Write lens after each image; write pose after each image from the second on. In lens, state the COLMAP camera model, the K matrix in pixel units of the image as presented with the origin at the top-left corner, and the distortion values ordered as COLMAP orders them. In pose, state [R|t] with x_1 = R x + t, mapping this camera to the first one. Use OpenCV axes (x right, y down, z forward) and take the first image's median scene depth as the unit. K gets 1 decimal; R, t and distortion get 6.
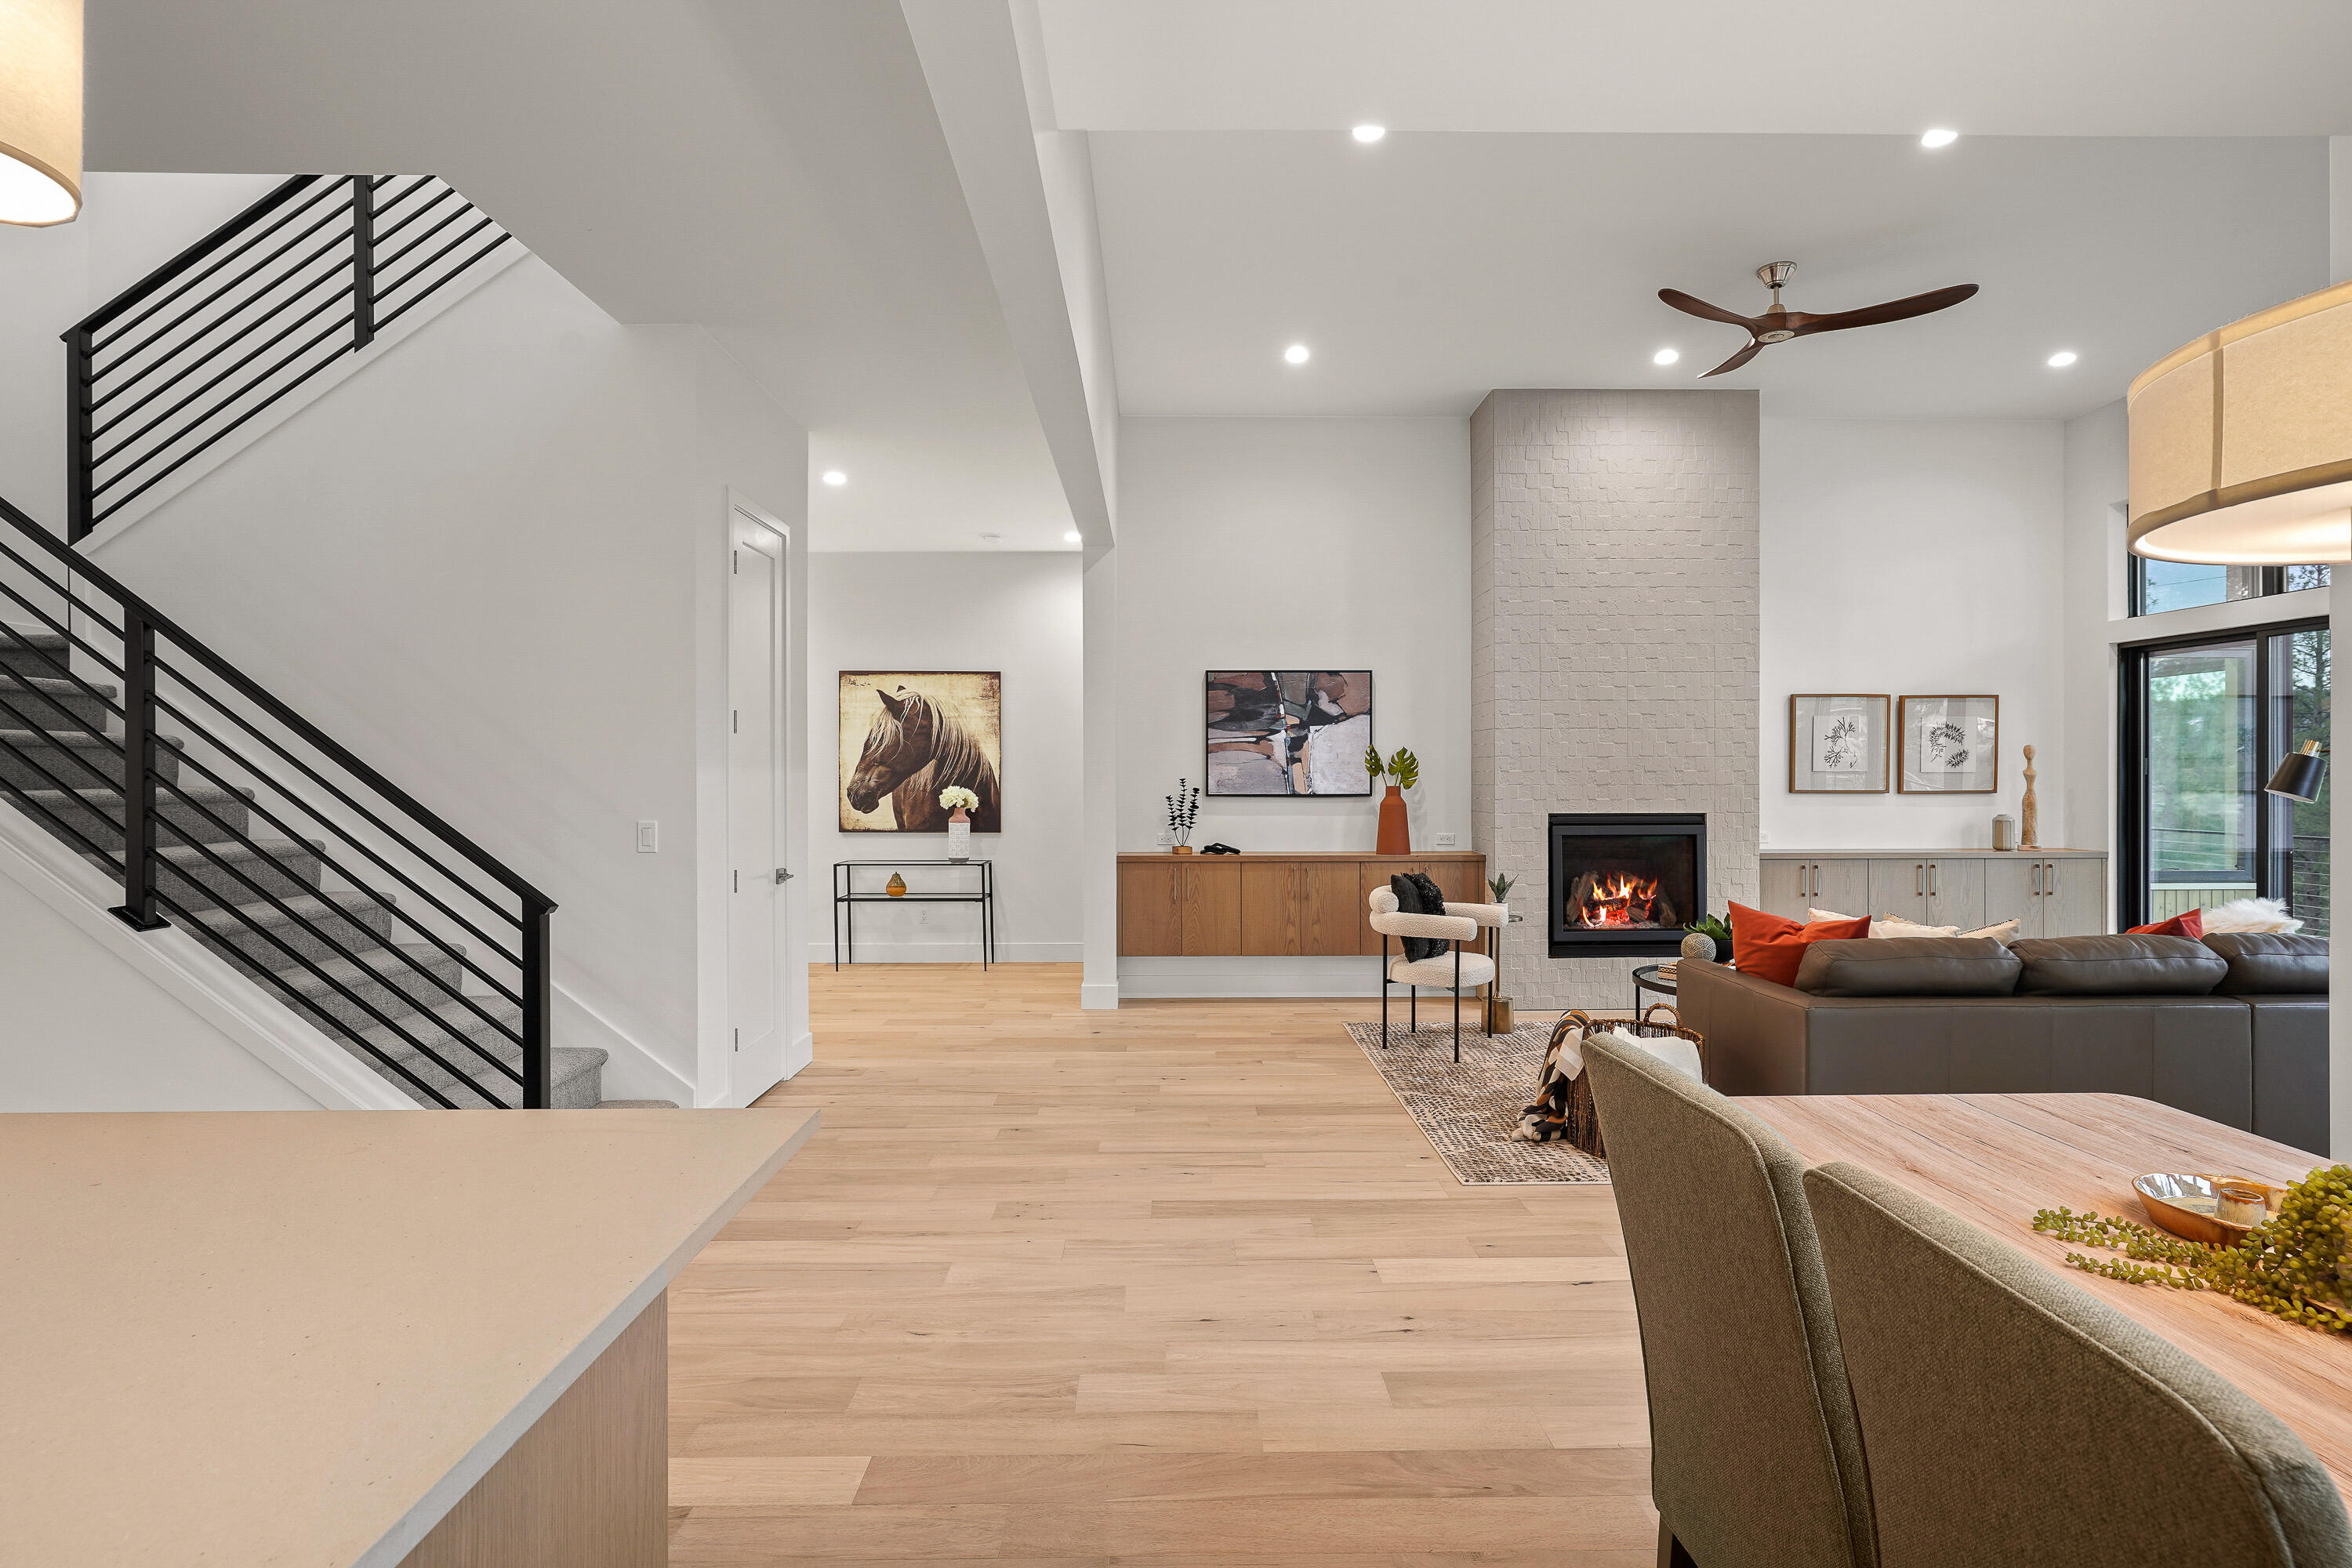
lens RADIAL K [[1127.5, 0, 1181.8], [0, 1127.5, 783.7], [0, 0, 1]] dist [-0.009522, 0.006244]
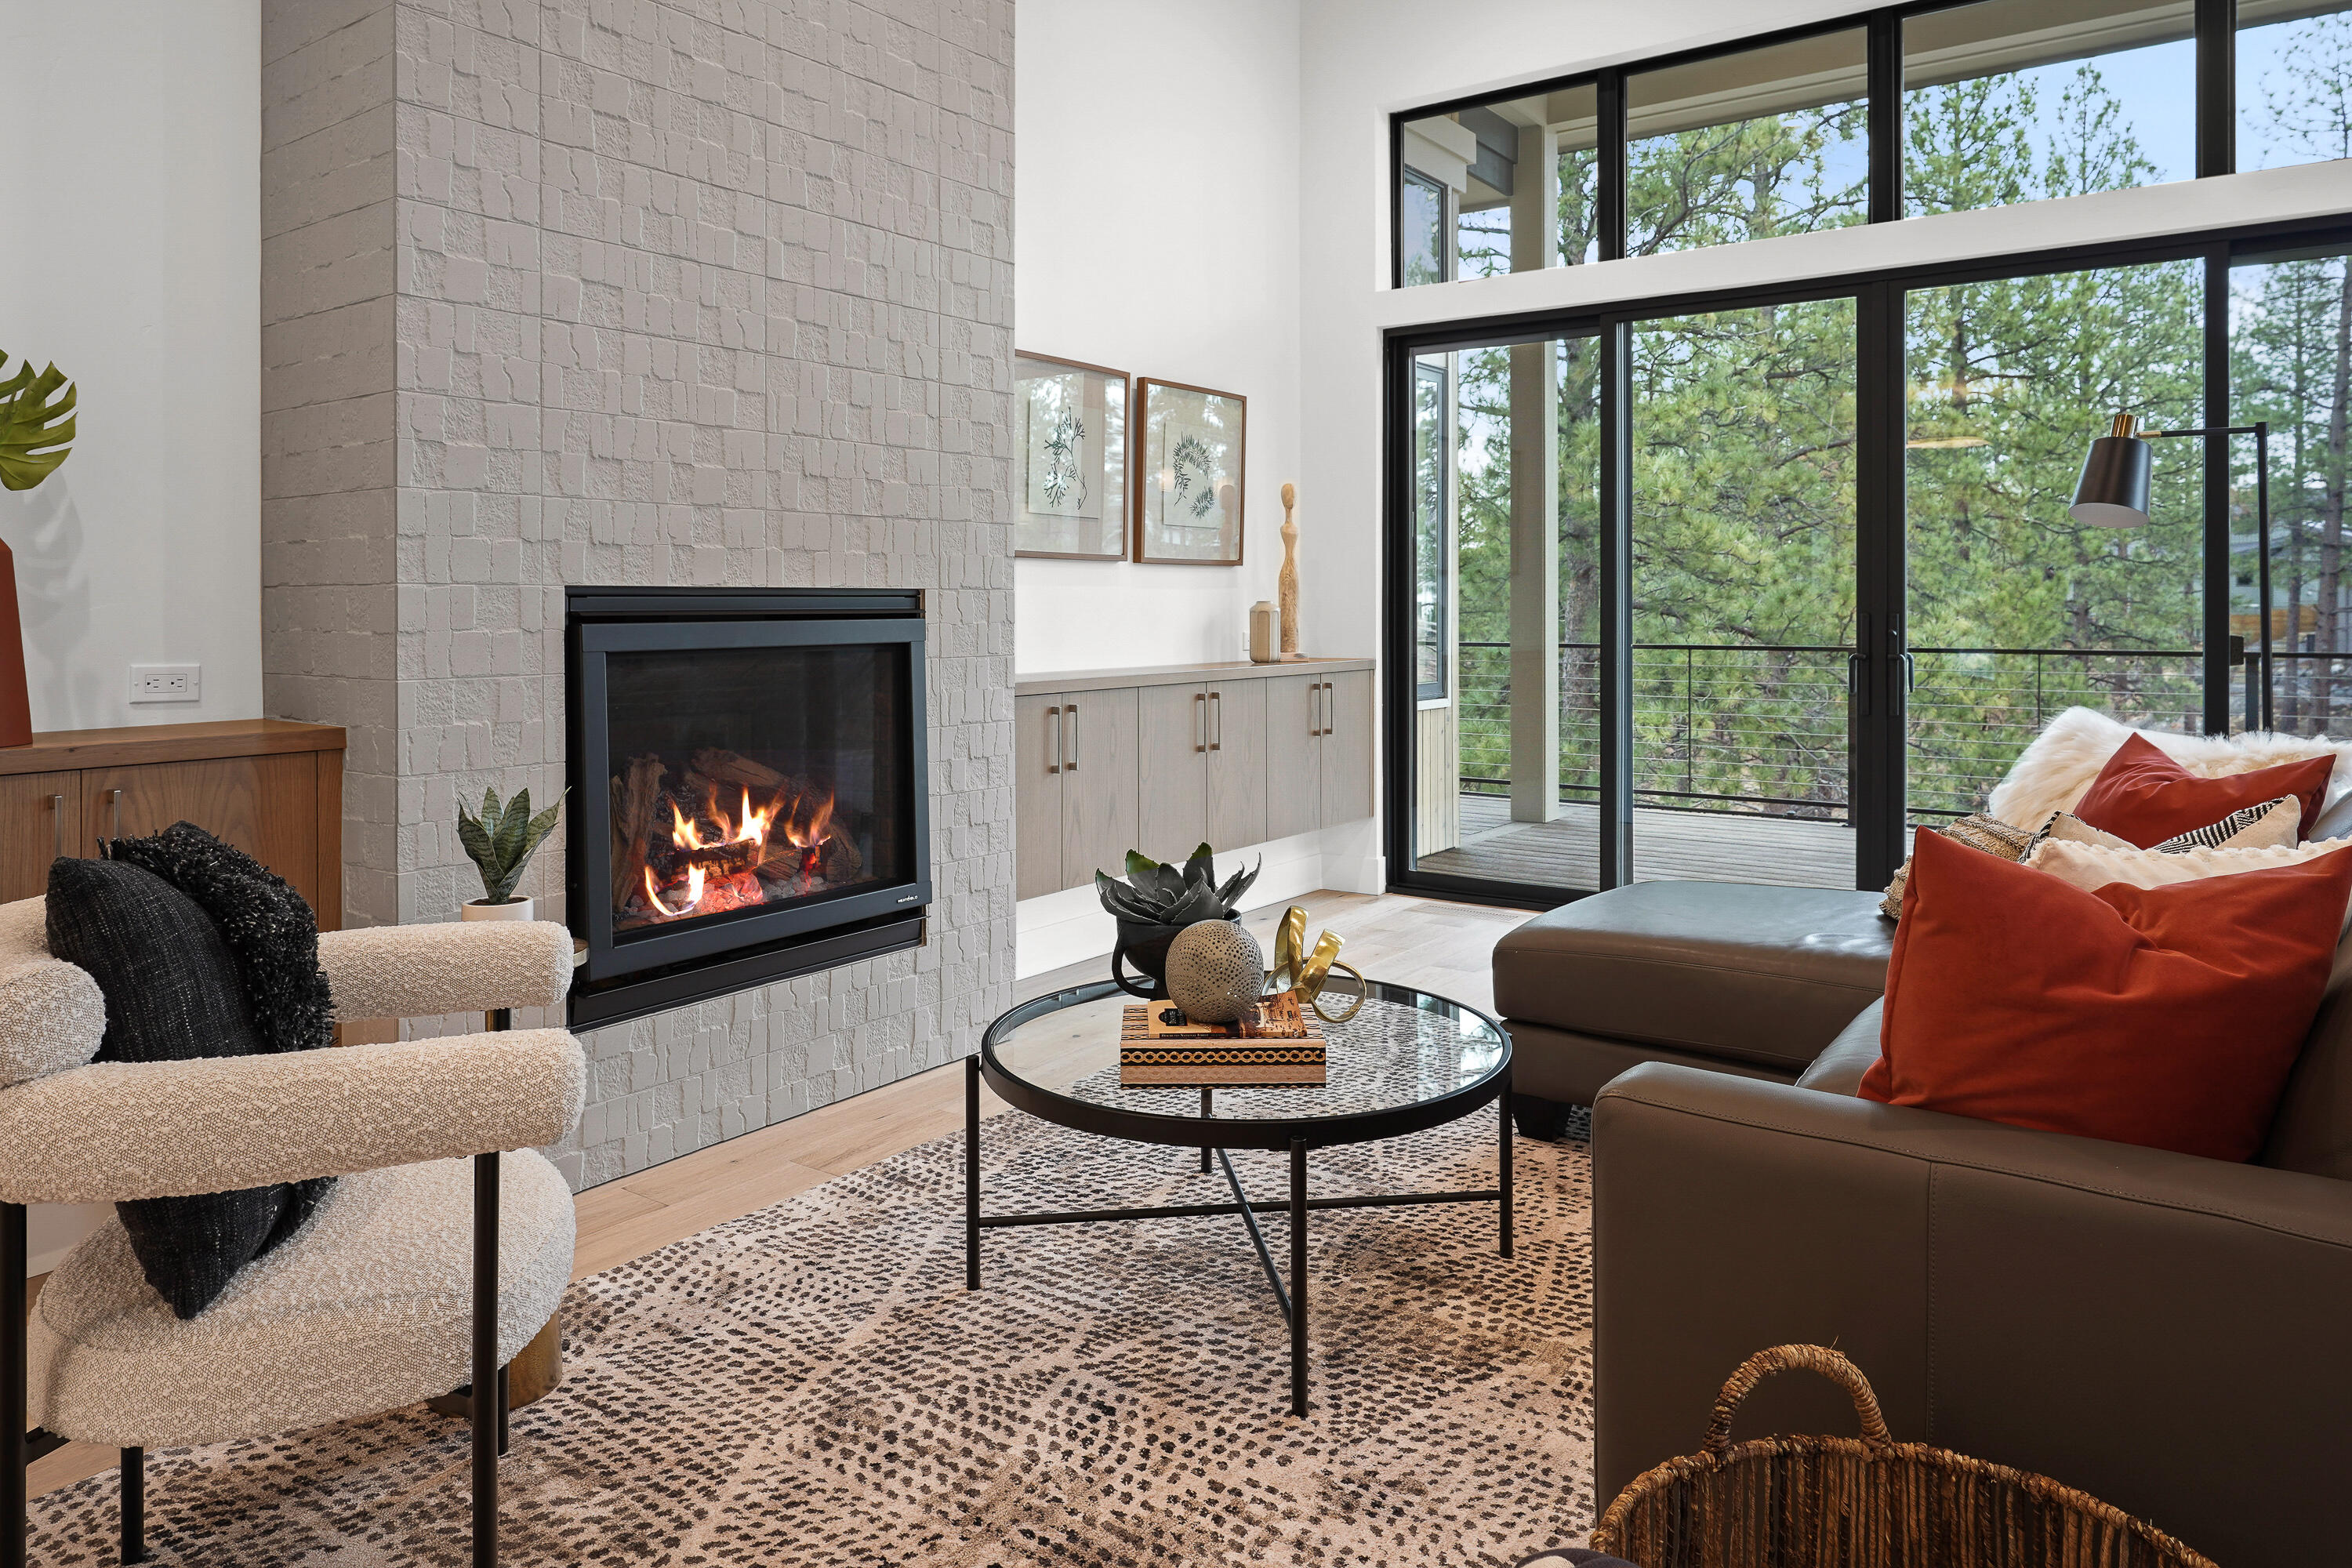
lens RADIAL K [[1531.2, 0, 1188.9], [0, 1531.2, 598.7], [0, 0, 1]] dist [0.003136, 0.001339]
pose [[0.596820, 0.002746, 0.802371, 0.076089], [0.007140, 0.999936, -0.008733, 0.033314], [-0.802344, 0.010941, 0.596762, 0.562922]]
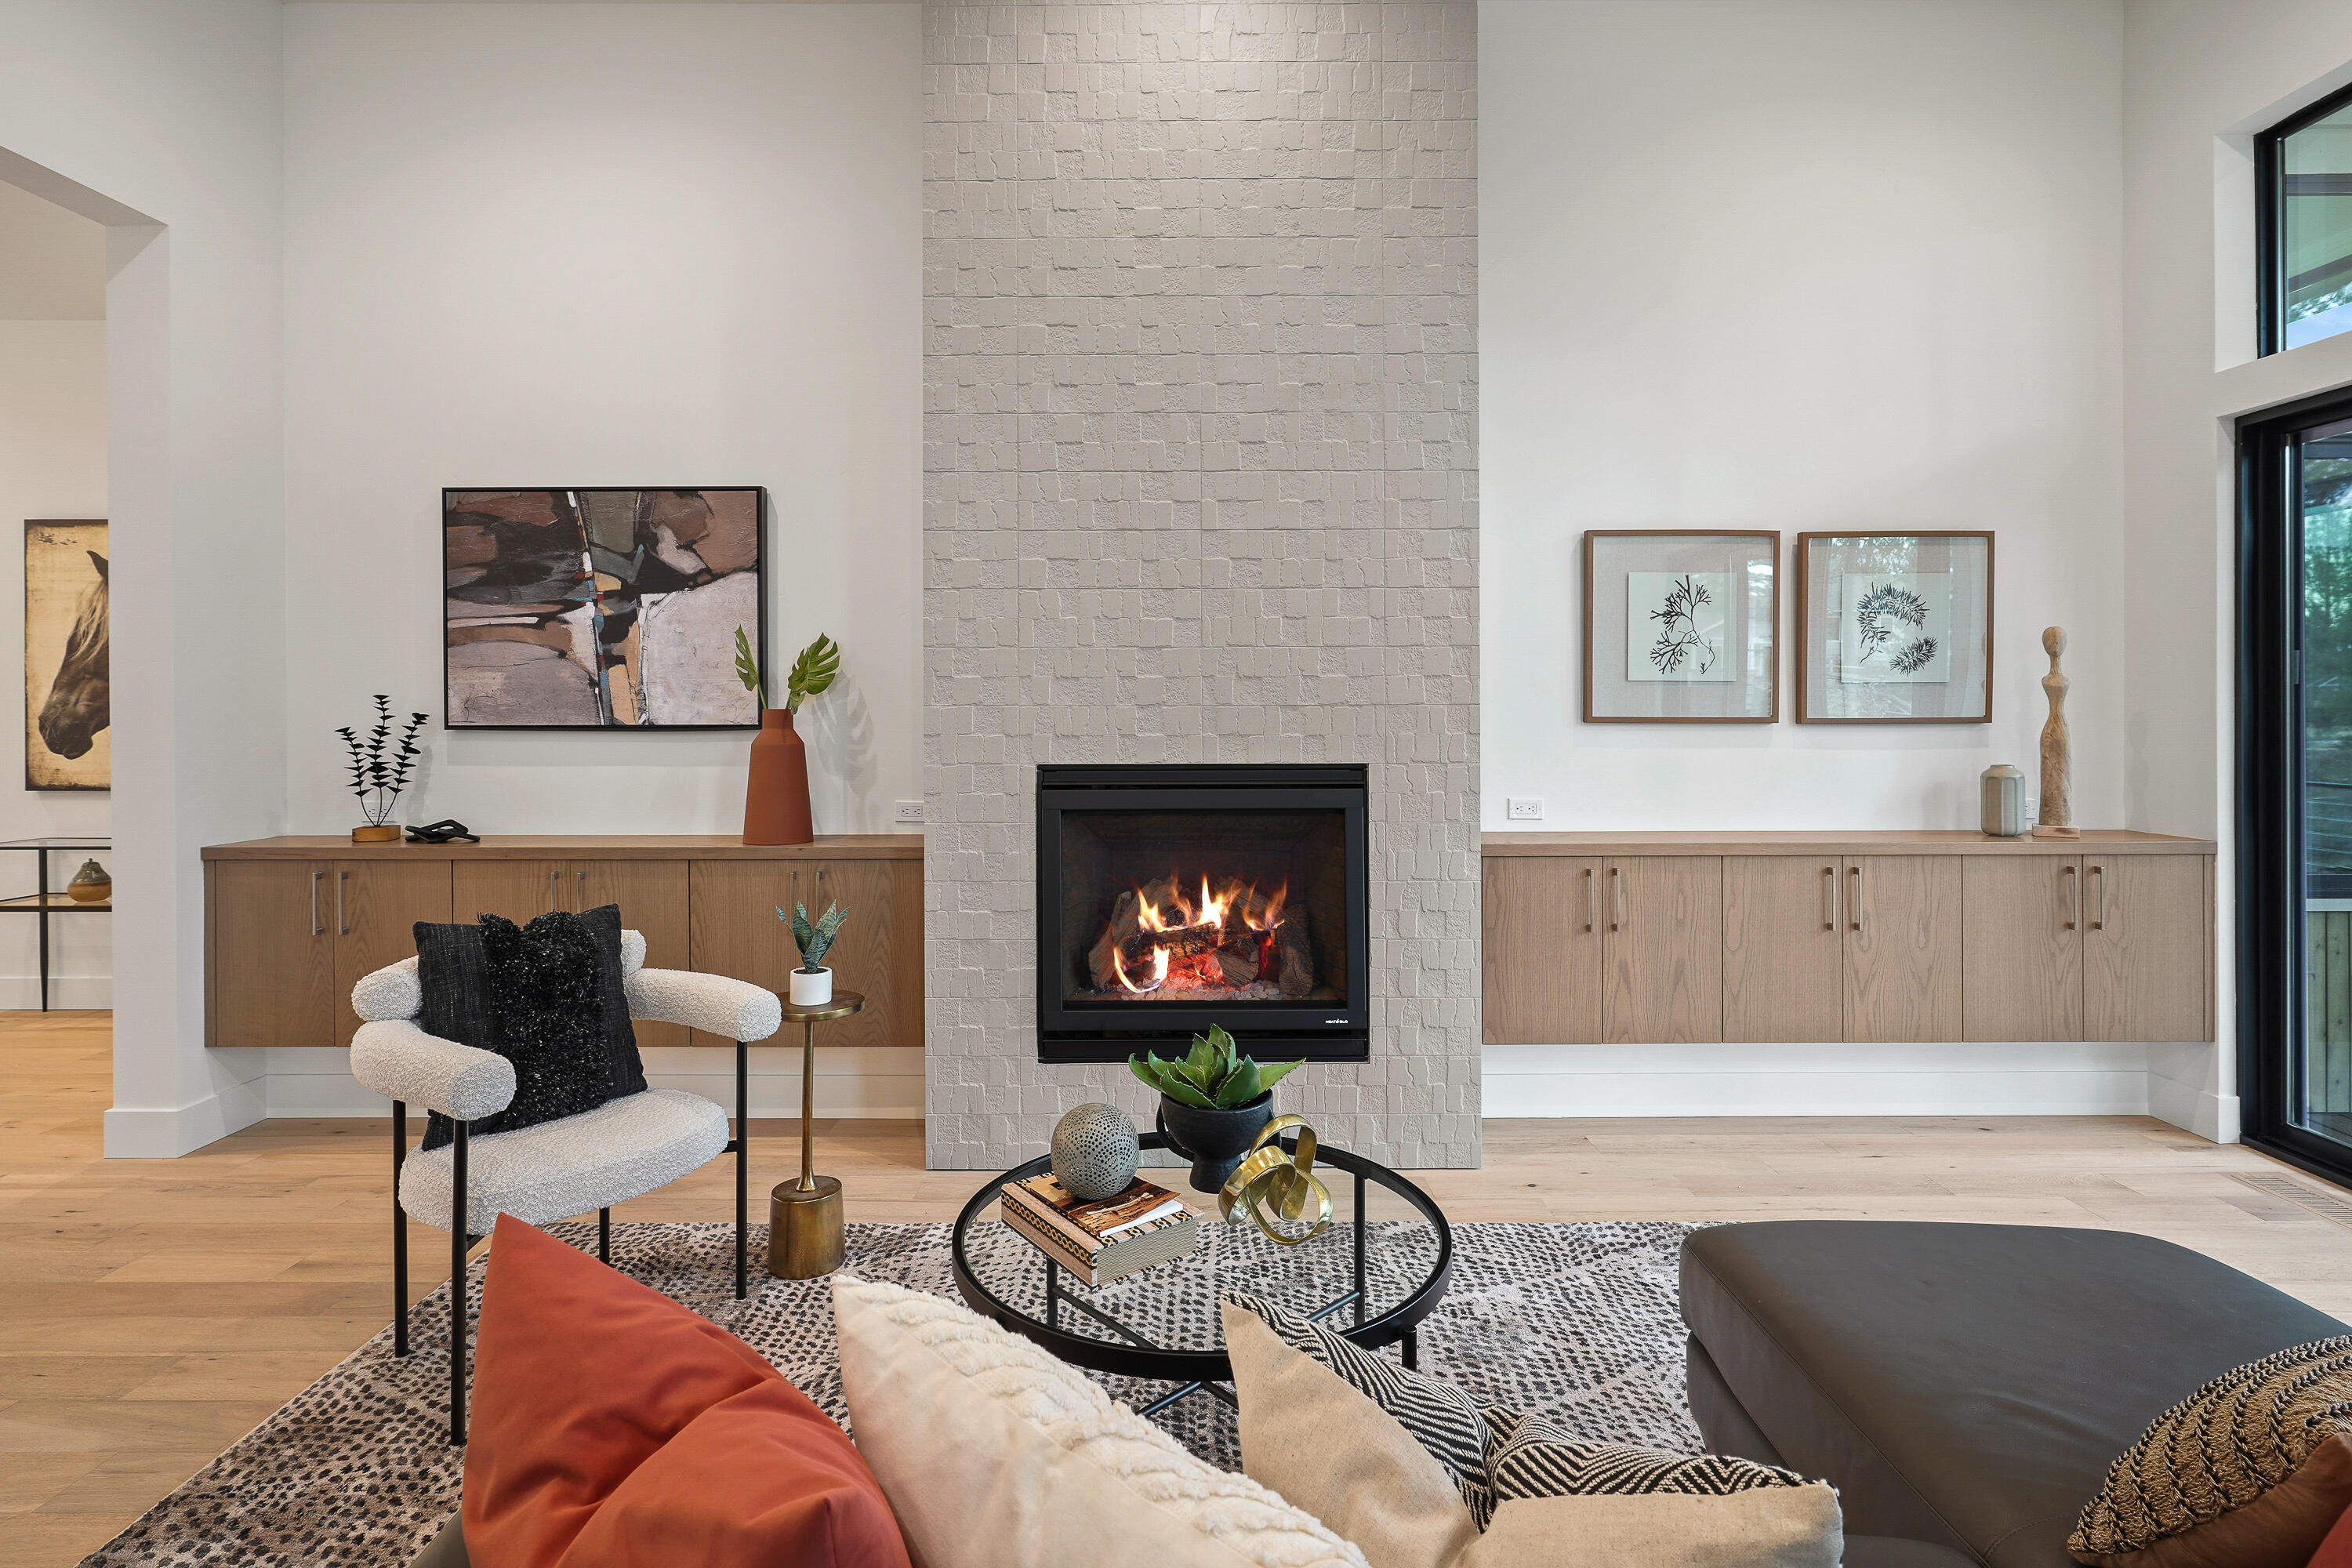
lens RADIAL K [[1127.5, 0, 1207.2], [0, 1127.5, 711.2], [0, 0, 1]] dist [-0.009522, 0.006244]
pose [[0.999749, -0.000892, -0.022389, 0.386500], [0.000754, 0.999981, -0.006194, 0.006241], [0.022394, 0.006176, 0.999730, 0.488681]]
